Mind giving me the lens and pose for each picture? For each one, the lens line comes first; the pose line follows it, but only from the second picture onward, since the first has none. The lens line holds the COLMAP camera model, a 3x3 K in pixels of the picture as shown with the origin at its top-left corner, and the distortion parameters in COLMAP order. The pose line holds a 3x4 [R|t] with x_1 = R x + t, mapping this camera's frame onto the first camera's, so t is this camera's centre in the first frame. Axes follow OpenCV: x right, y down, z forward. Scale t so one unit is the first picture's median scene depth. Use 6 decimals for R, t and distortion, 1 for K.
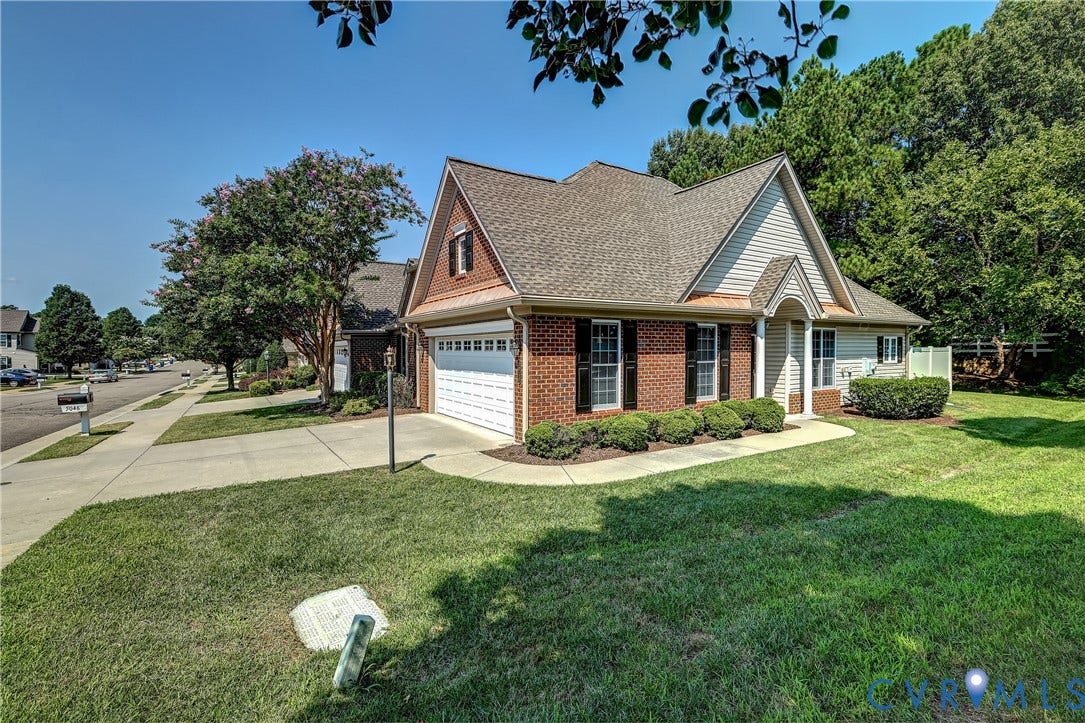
lens RADIAL K [[488.9, 0, 540.1], [0, 488.9, 357.2], [0, 0, 1]] dist [-0.000490, 0.000015]
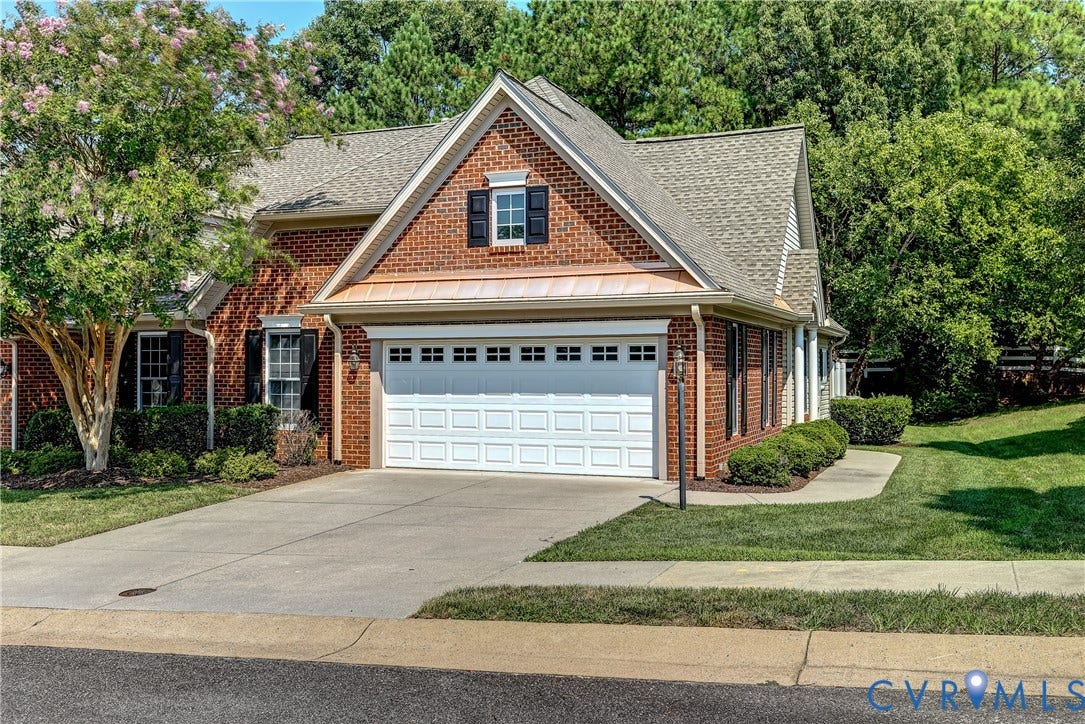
lens RADIAL K [[1046.7, 0, 541.5], [0, 1046.7, 357.4], [0, 0, 1]] dist [-0.020565, 0.000000]
pose [[0.806430, 0.009499, 0.591254, -0.922696], [0.008386, 0.999587, -0.027497, 0.019063], [-0.591271, 0.027133, 0.806017, -0.154004]]
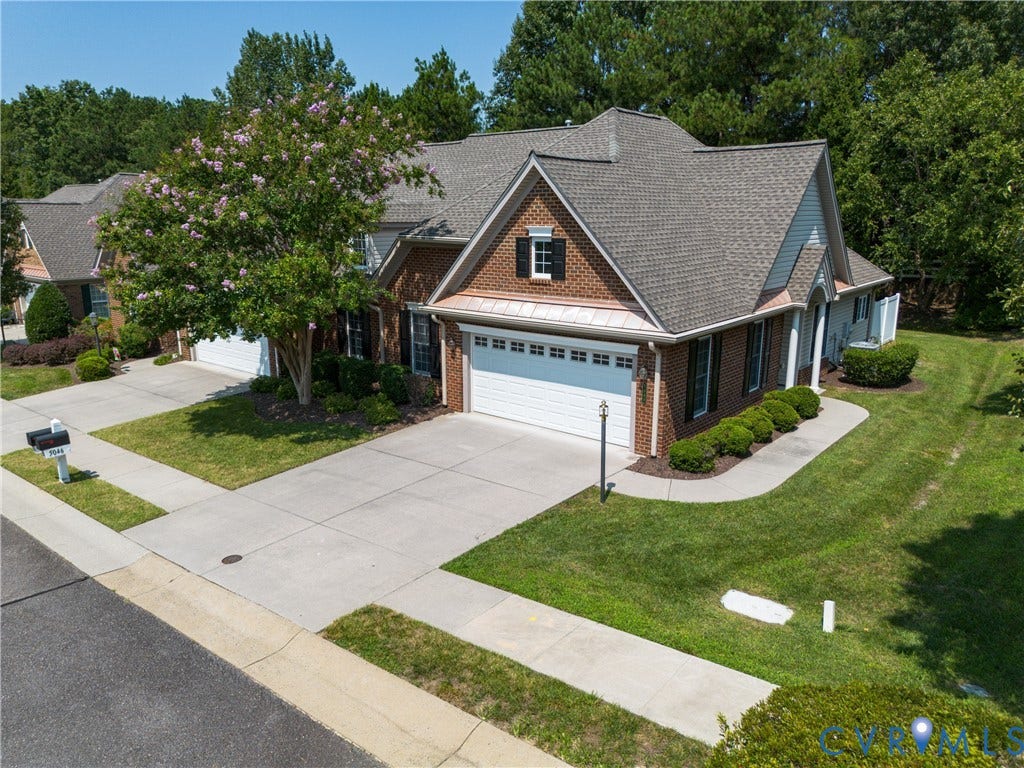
lens RADIAL K [[738.3, 0, 511.9], [0, 738.3, 389.8], [0, 0, 1]] dist [0.029194, -0.015207]
pose [[0.948895, -0.072038, 0.307260, -0.643981], [0.002697, 0.975415, 0.220361, -0.265955], [-0.315580, -0.208271, 0.925760, -0.337861]]
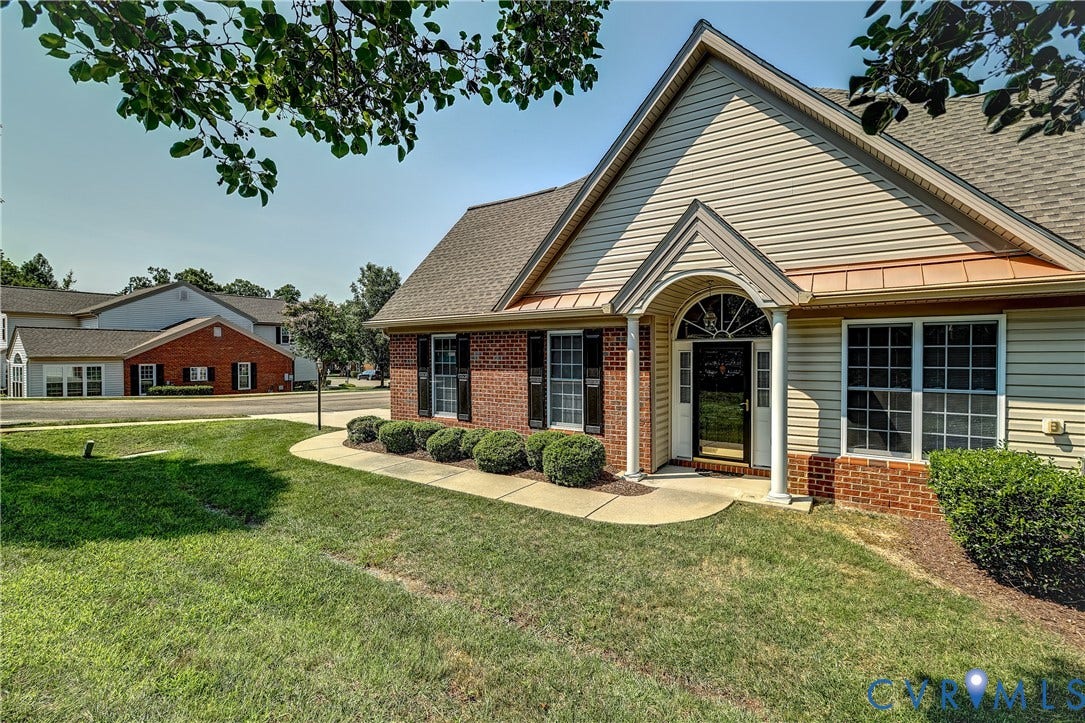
lens RADIAL K [[542.0, 0, 540.3], [0, 542.0, 372.4], [0, 0, 1]] dist [0.005632, 0.000447]
pose [[0.355455, 0.025831, -0.934336, 1.093924], [-0.025705, 0.999510, 0.017853, -0.016158], [0.934340, 0.017671, 0.355945, 0.636450]]
